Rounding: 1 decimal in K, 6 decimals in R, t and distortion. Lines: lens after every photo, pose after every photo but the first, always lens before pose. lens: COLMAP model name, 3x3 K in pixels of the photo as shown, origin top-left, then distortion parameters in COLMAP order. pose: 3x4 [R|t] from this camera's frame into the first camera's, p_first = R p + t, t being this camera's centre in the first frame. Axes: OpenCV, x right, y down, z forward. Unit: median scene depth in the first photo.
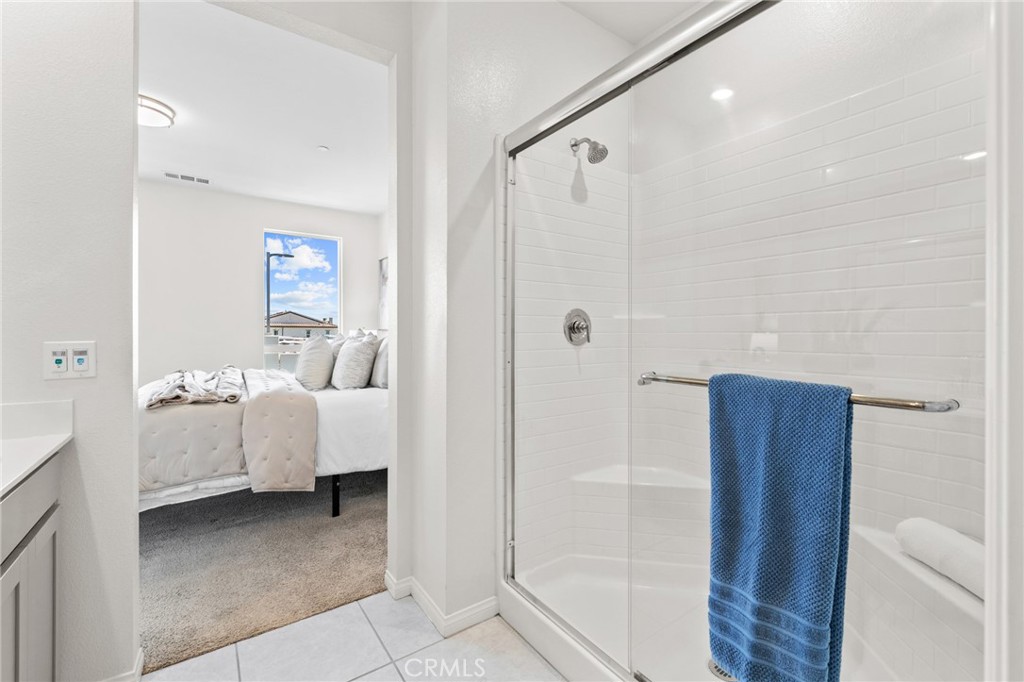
lens RADIAL K [[443.4, 0, 515.0], [0, 443.4, 335.5], [0, 0, 1]] dist [0.001027, 0.000218]
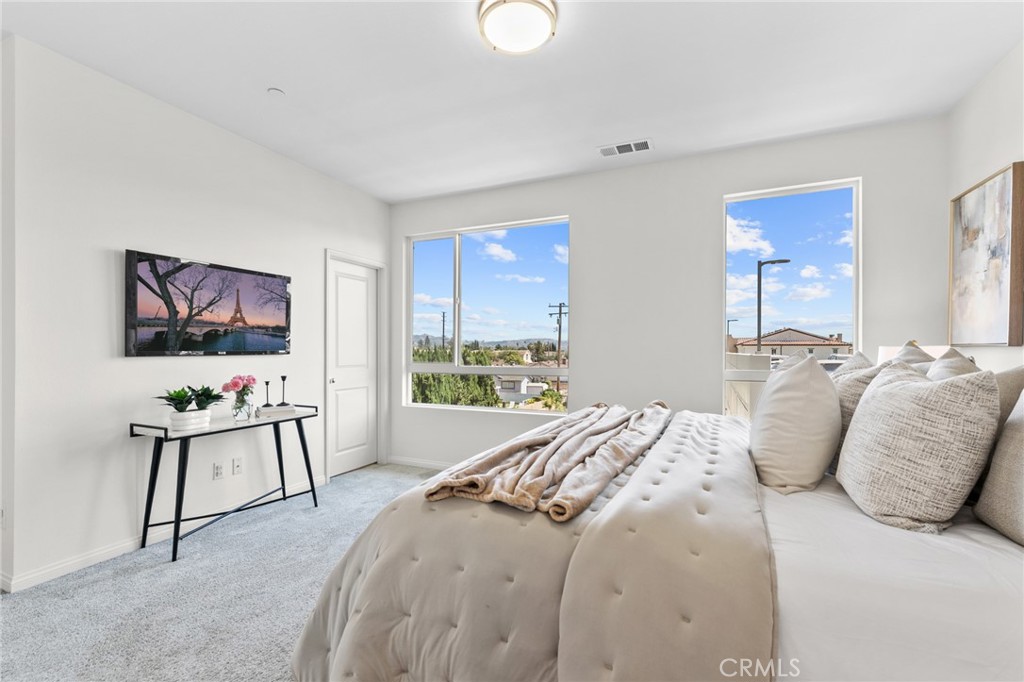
lens RADIAL K [[443.6, 0, 513.4], [0, 443.6, 355.7], [0, 0, 1]] dist [-0.007822, -0.000101]
pose [[0.514994, 0.006344, -0.857170, -0.196218], [-0.003720, 0.999980, 0.005165, -0.003156], [0.857185, 0.000529, 0.515008, 0.479080]]
